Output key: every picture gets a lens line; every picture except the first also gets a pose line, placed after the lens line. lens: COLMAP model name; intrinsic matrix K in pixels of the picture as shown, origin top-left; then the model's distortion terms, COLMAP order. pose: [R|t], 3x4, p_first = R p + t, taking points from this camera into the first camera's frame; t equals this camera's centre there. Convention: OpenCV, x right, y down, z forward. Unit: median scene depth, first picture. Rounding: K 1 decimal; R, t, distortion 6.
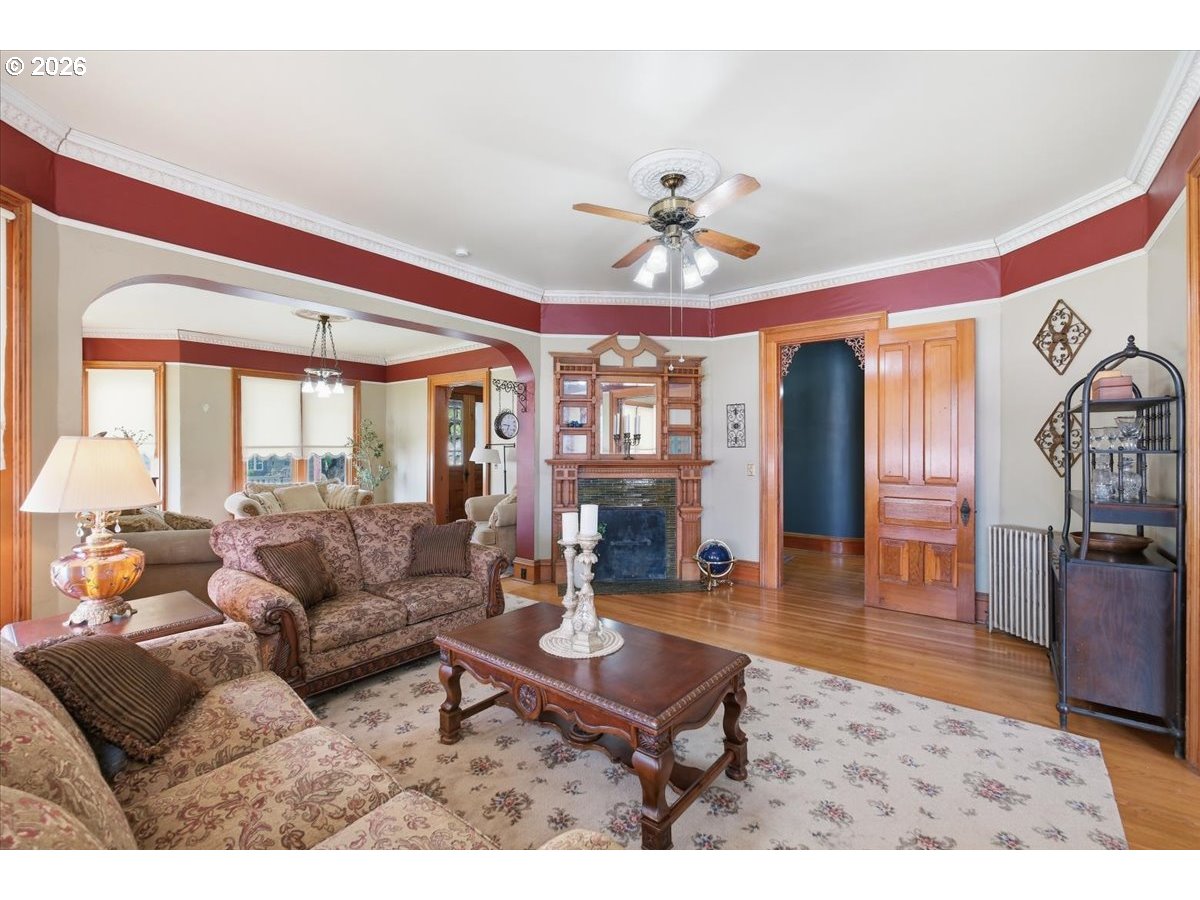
lens RADIAL K [[523.2, 0, 607.8], [0, 523.2, 447.1], [0, 0, 1]] dist [-0.001416, -0.000465]
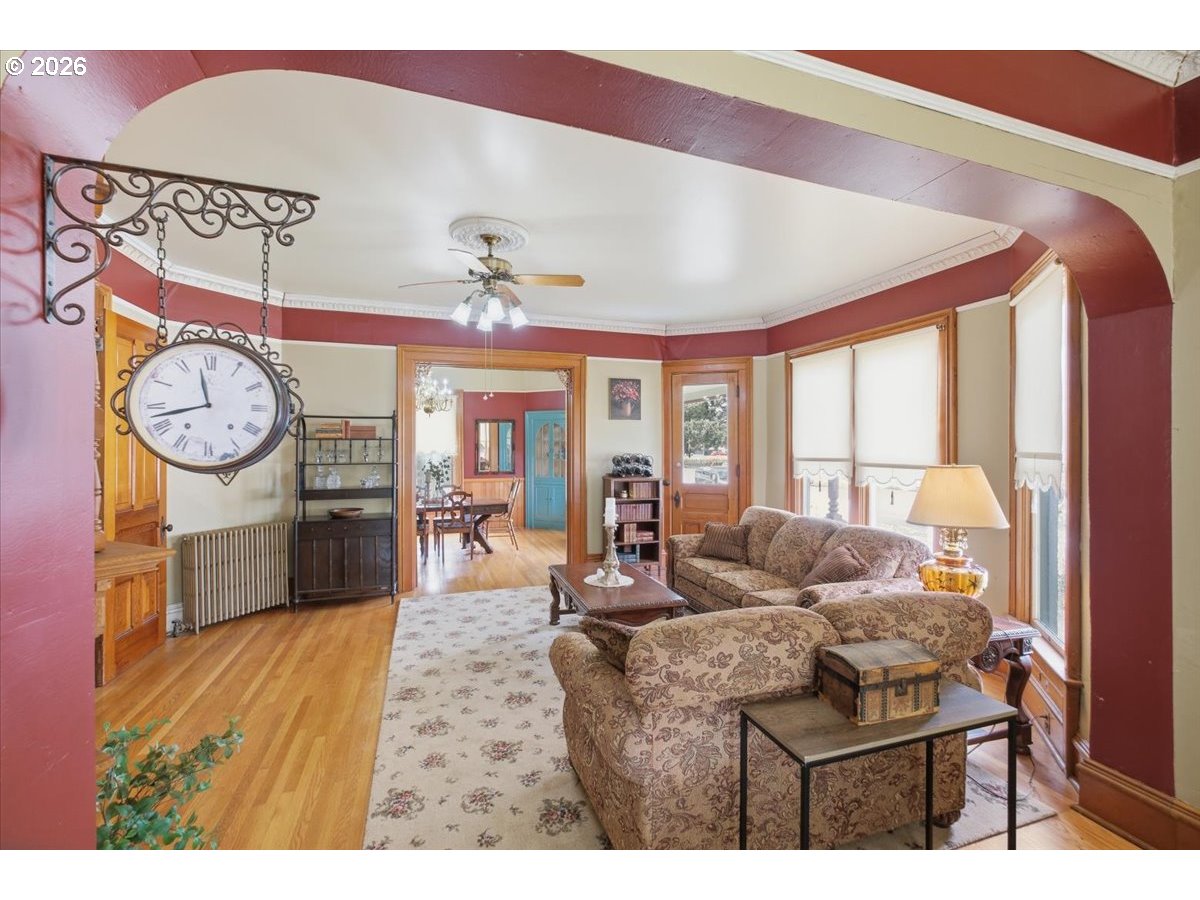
lens RADIAL K [[523.2, 0, 607.8], [0, 523.2, 447.1], [0, 0, 1]] dist [-0.001416, -0.000465]
pose [[-0.845396, 0.008466, 0.534072, -0.836492], [0.006721, 0.999964, -0.005213, -0.029527], [-0.534097, -0.000818, -0.845423, 2.175043]]
